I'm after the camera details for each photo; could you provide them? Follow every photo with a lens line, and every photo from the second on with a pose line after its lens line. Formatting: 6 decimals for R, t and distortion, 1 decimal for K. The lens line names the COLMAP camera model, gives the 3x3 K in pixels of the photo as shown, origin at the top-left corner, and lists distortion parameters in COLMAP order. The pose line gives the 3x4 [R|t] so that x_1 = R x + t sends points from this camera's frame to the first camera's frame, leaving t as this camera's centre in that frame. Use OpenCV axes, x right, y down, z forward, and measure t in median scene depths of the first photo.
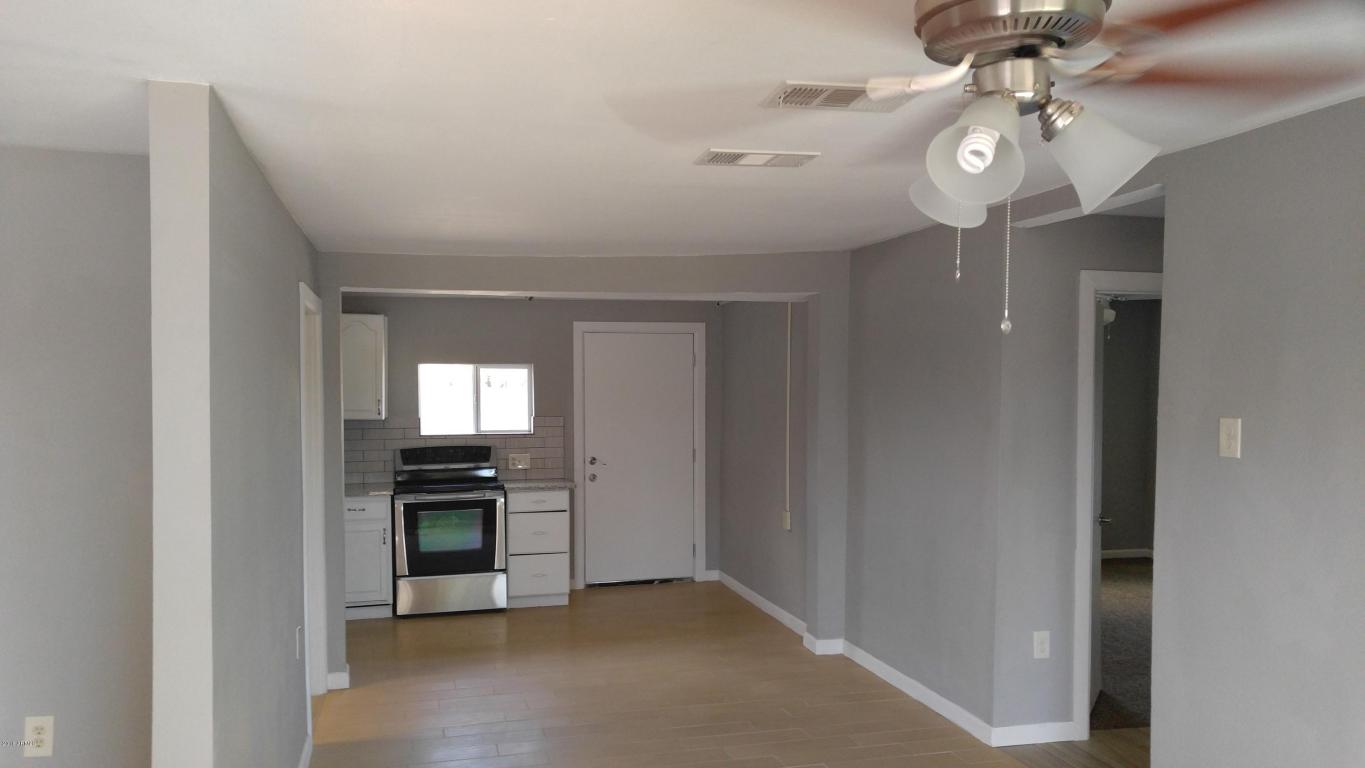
lens RADIAL K [[1003.5, 0, 736.5], [0, 1003.5, 383.1], [0, 0, 1]] dist [-0.040350, -0.003000]
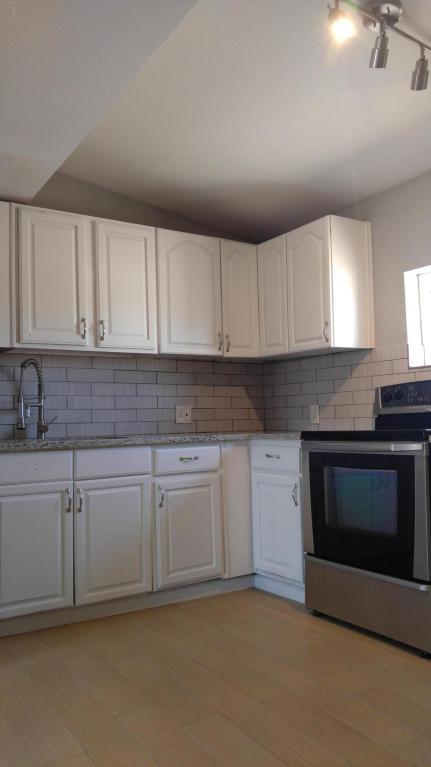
lens RADIAL K [[582.1, 0, 215.5], [0, 582.1, 383.5], [0, 0, 1]] dist [0.023007, -0.002171]
pose [[0.268403, -0.059394, -0.961474, 0.055785], [0.023245, 0.998206, -0.055174, 0.084833], [0.963026, -0.007541, 0.269302, 0.757311]]
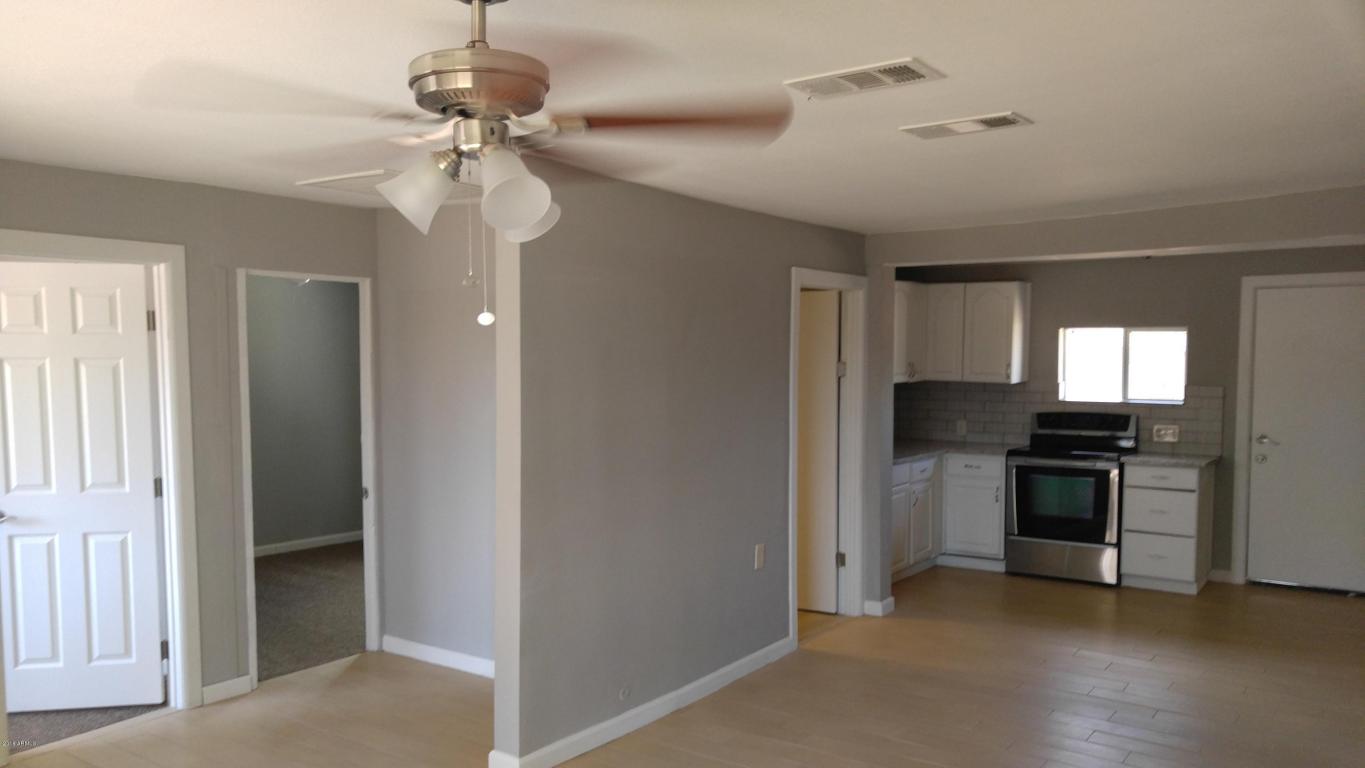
lens RADIAL K [[1036.0, 0, 682.6], [0, 1036.0, 424.3], [0, 0, 1]] dist [0.023007, -0.002171]
pose [[0.593622, 0.063869, -0.802206, 0.299738], [0.002154, 0.996716, 0.080949, -0.009182], [0.804741, -0.049781, 0.591535, 0.079720]]
